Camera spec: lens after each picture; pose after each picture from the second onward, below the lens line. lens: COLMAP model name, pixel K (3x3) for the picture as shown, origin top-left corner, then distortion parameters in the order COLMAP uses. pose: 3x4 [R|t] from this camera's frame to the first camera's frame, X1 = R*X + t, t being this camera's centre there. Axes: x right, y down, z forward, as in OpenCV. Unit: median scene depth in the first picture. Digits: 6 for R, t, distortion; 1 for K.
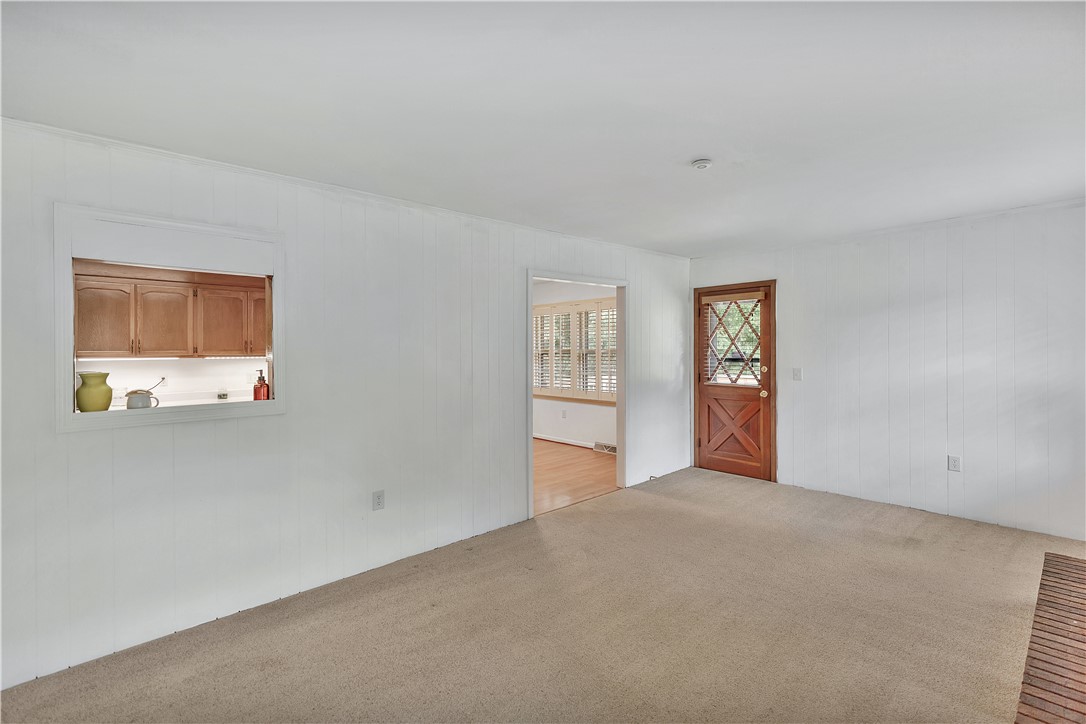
lens RADIAL K [[492.1, 0, 547.7], [0, 492.1, 350.9], [0, 0, 1]] dist [0.000782, 0.000371]
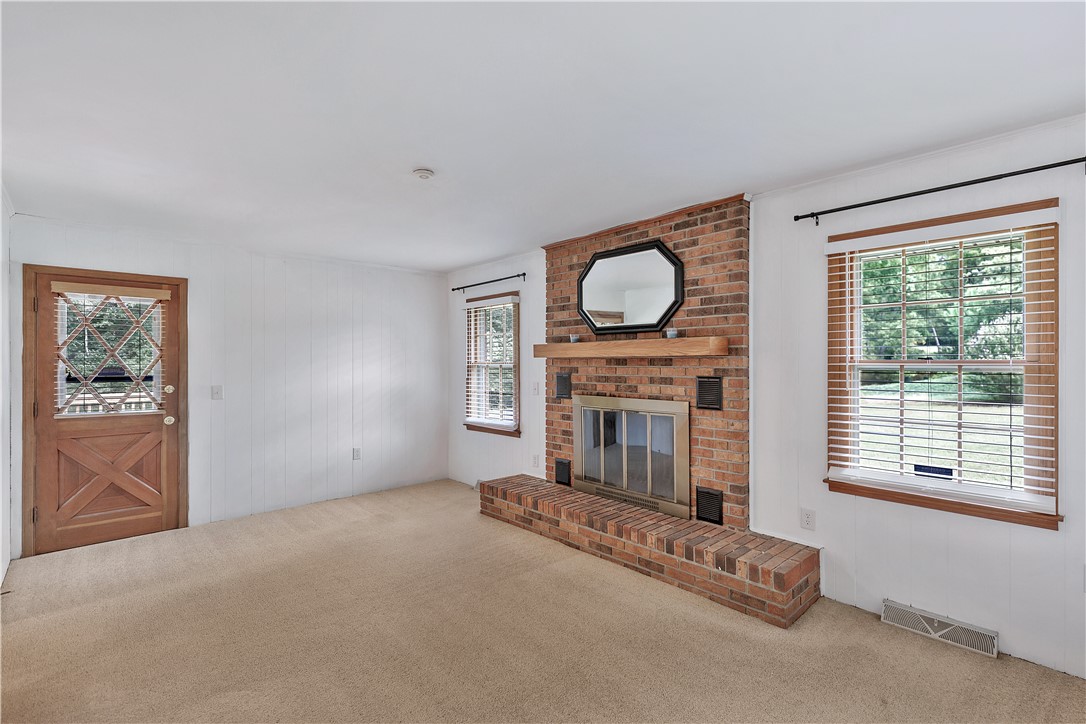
lens RADIAL K [[492.1, 0, 549.6], [0, 492.1, 366.8], [0, 0, 1]] dist [0.000782, 0.000371]
pose [[-0.005105, 0.000598, 0.999987, -0.362298], [0.007924, 0.999968, -0.000558, 0.006545], [-0.999956, 0.007921, -0.005109, 0.404988]]
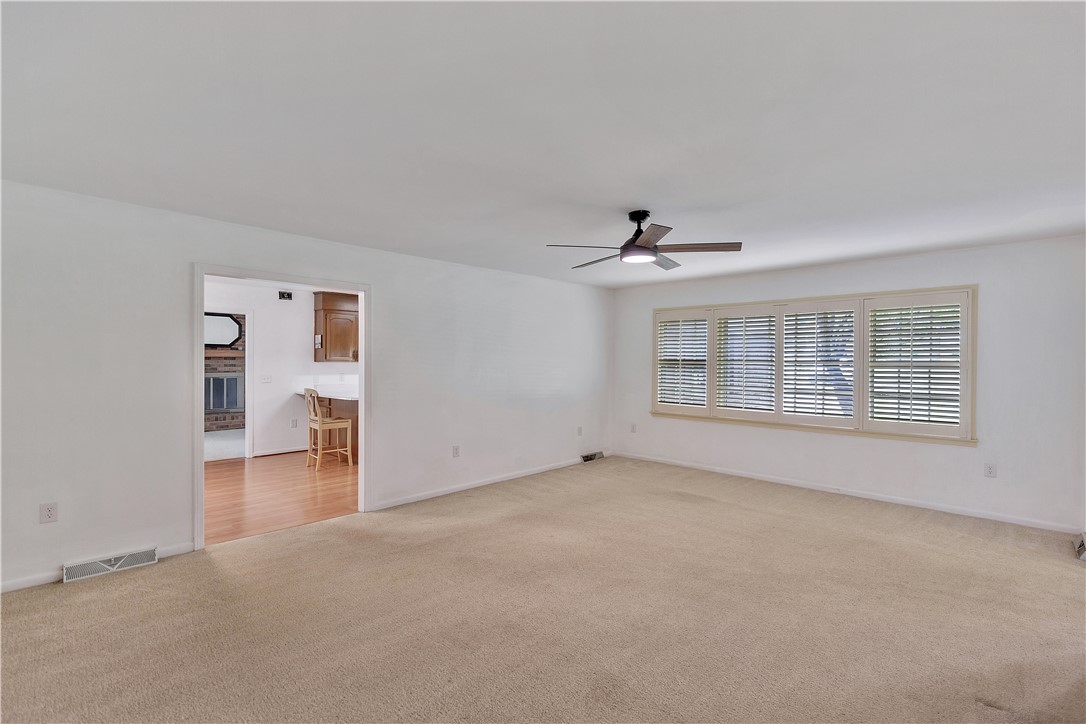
lens RADIAL K [[492.1, 0, 547.7], [0, 492.1, 362.2], [0, 0, 1]] dist [0.000782, 0.000371]
pose [[-0.999969, 0.007573, -0.002137, -0.713129], [0.007562, 0.999958, 0.005096, 0.011653], [0.002175, 0.005080, -0.999985, 1.563810]]
